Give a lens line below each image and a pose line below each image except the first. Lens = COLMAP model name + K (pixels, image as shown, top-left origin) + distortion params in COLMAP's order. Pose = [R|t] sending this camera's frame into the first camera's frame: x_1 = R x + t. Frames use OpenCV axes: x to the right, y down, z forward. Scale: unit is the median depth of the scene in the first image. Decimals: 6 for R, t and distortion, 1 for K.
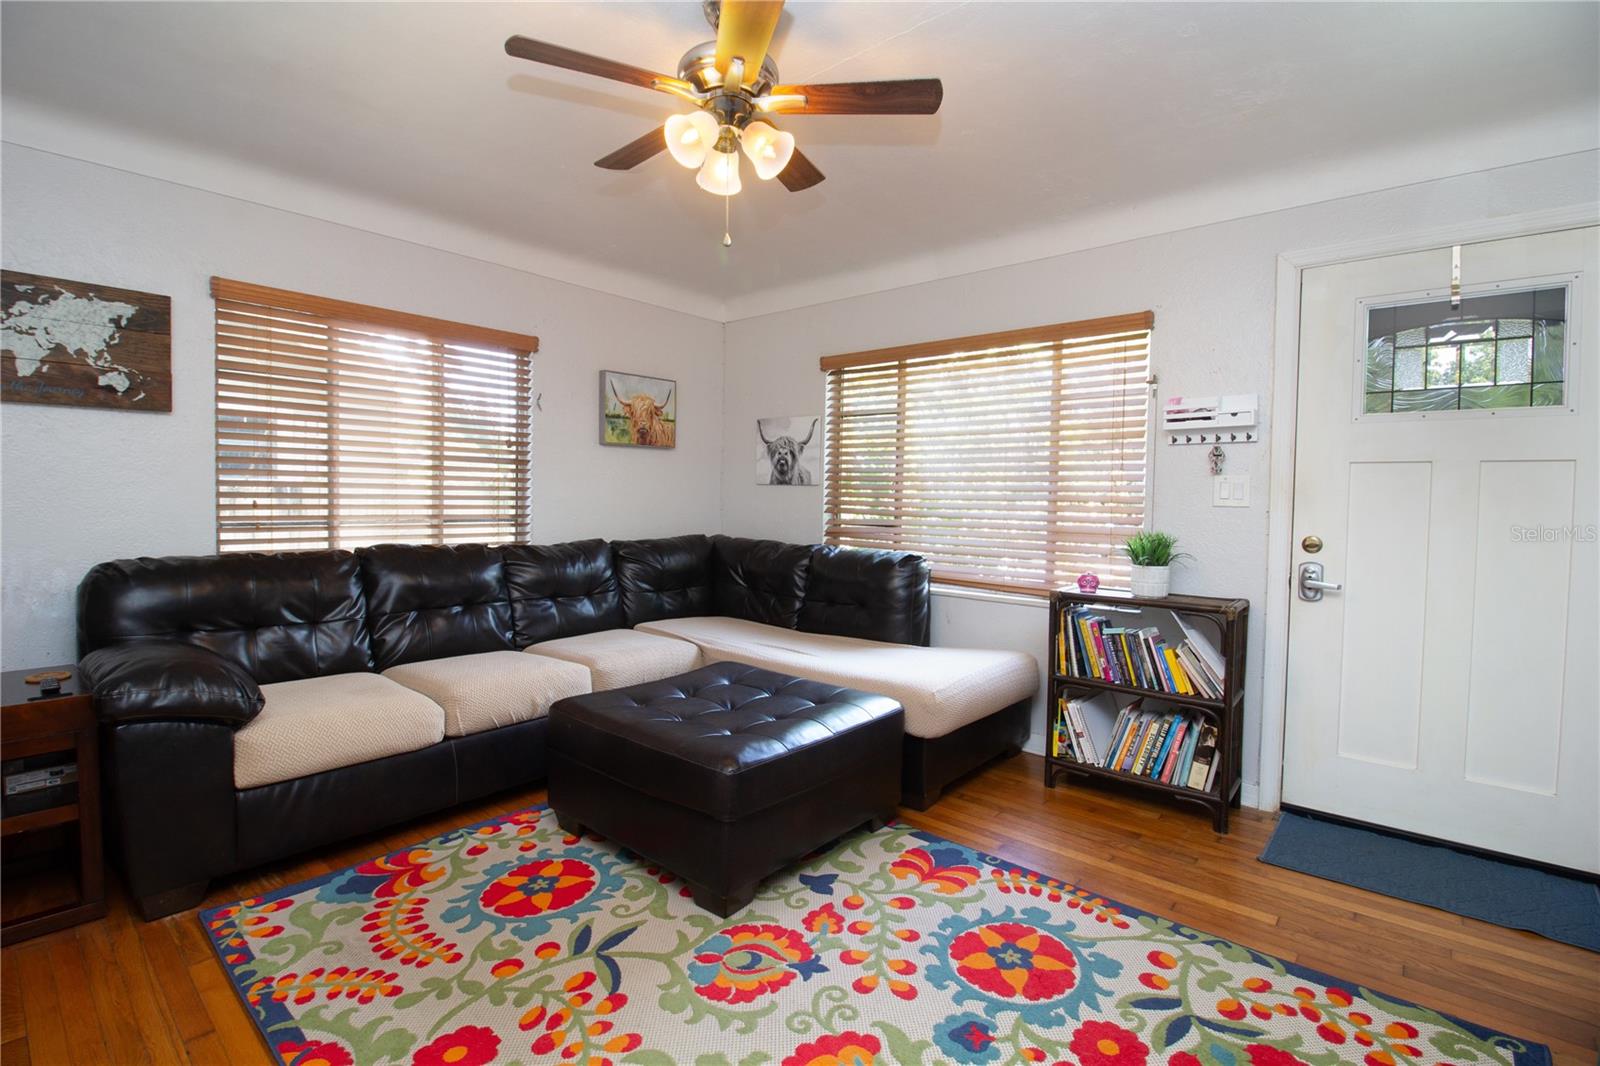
lens RADIAL K [[734.4, 0, 789.0], [0, 734.4, 528.5], [0, 0, 1]] dist [-0.003731, -0.010510]
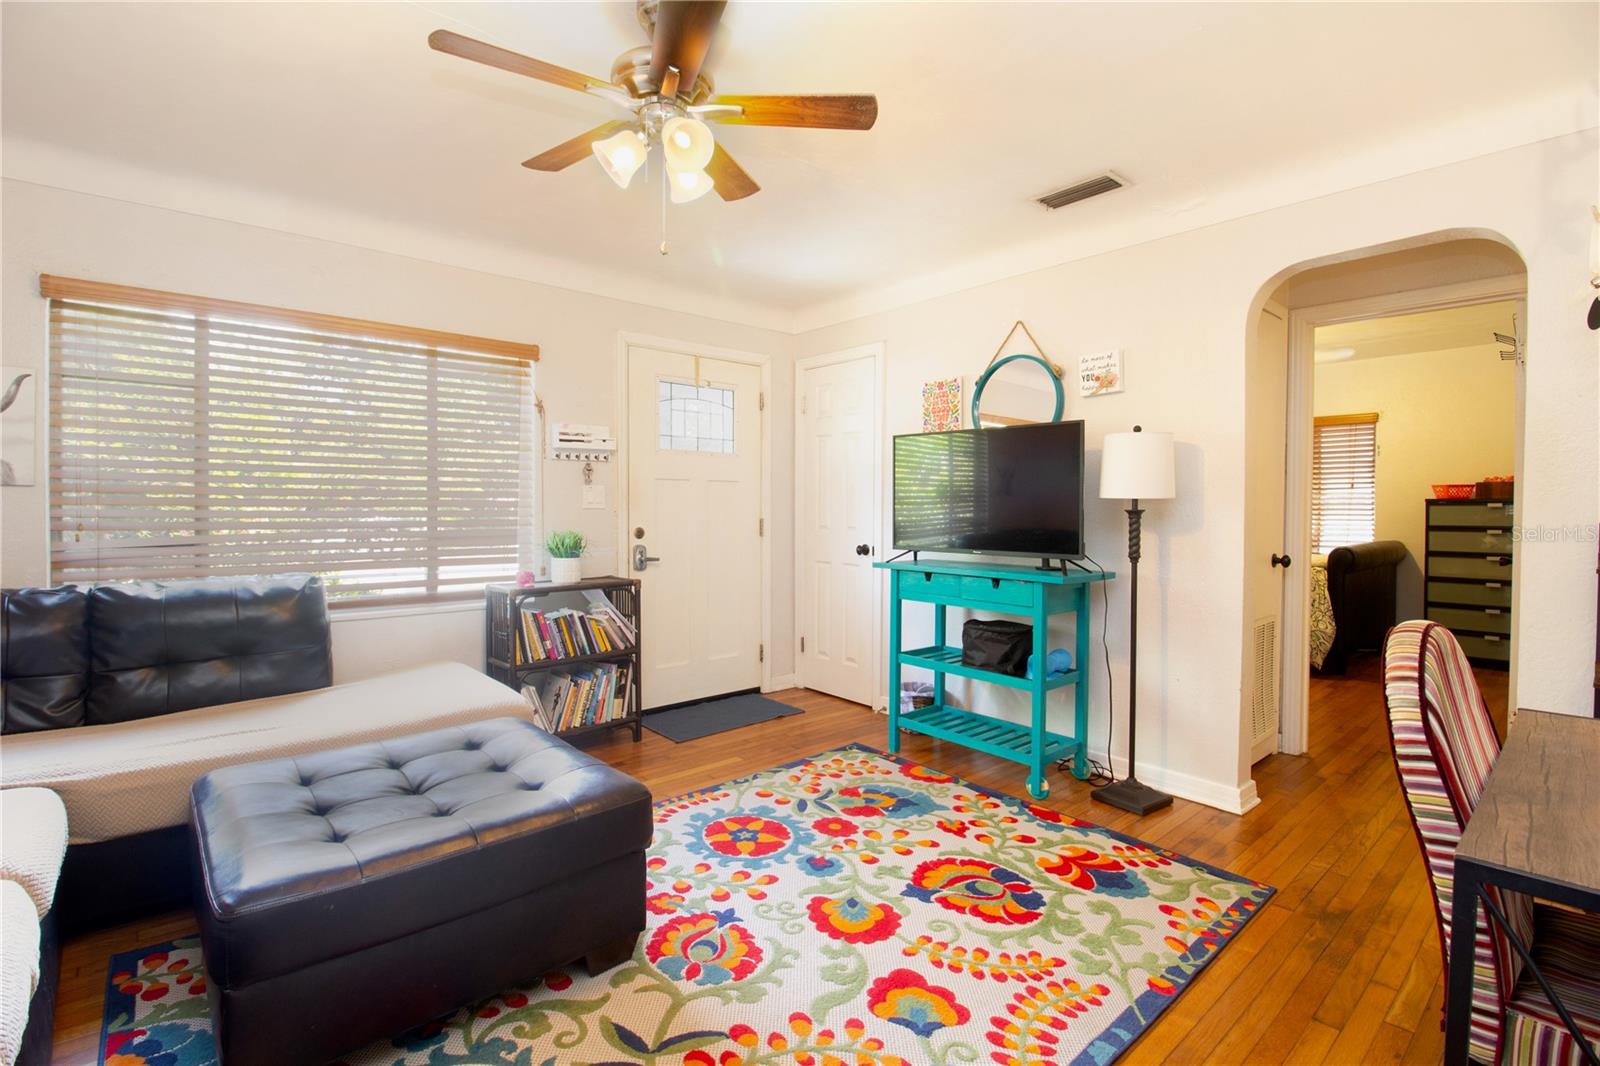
lens RADIAL K [[734.4, 0, 793.5], [0, 734.4, 524.7], [0, 0, 1]] dist [-0.003731, -0.010510]
pose [[0.135986, -0.041723, 0.989832, -1.031518], [0.042019, 0.998457, 0.036314, -0.050949], [-0.989819, 0.036654, 0.137529, 0.688819]]
